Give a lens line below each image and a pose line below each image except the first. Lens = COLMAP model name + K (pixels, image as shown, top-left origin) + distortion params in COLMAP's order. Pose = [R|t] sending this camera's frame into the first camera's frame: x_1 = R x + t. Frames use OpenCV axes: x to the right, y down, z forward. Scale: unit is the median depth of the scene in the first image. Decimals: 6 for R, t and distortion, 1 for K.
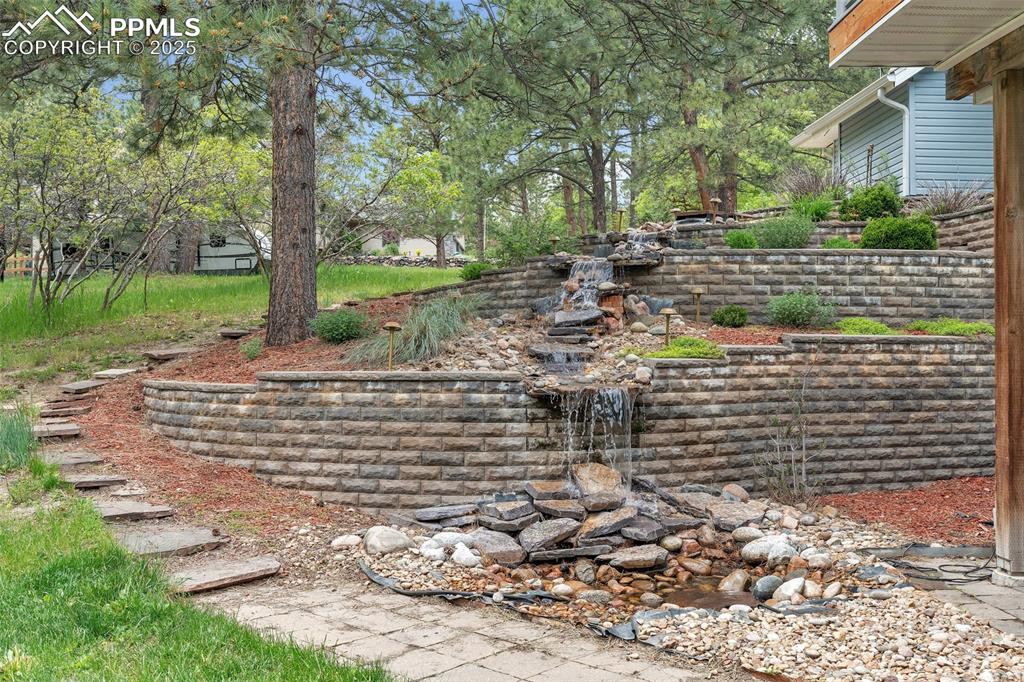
lens RADIAL K [[991.6, 0, 513.4], [0, 991.6, 342.6], [0, 0, 1]] dist [0.008686, 0.000000]
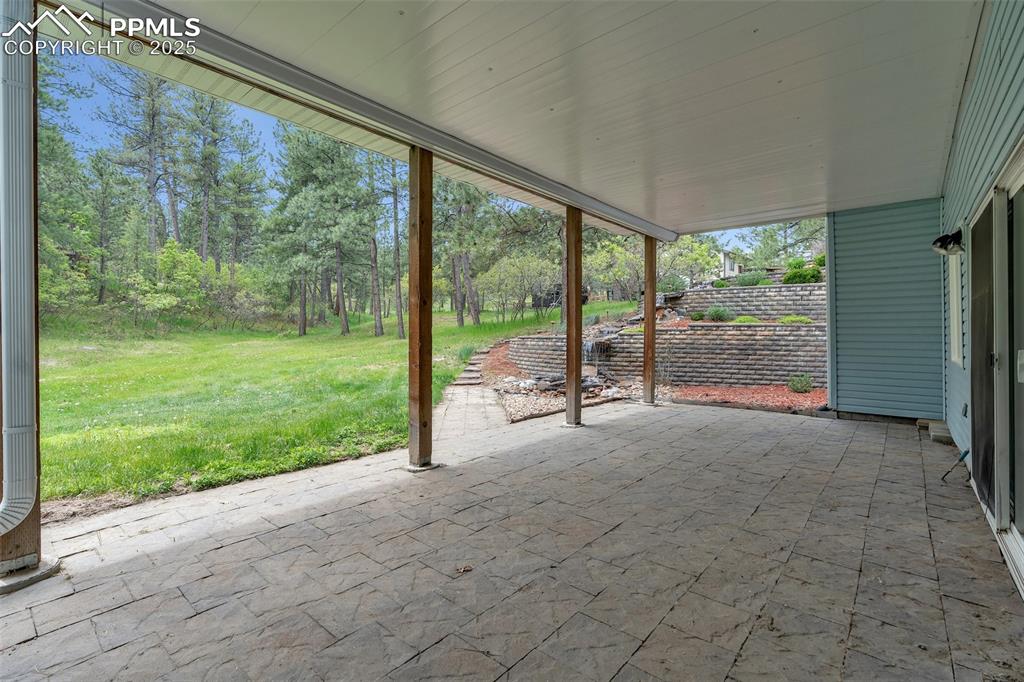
lens RADIAL K [[463.7, 0, 511.0], [0, 463.7, 335.0], [0, 0, 1]] dist [-0.000224, -0.000013]
pose [[0.740535, 0.007098, -0.671980, 0.725064], [0.002358, 0.999911, 0.013160, 0.004375], [0.672013, -0.011330, 0.740452, -0.206709]]
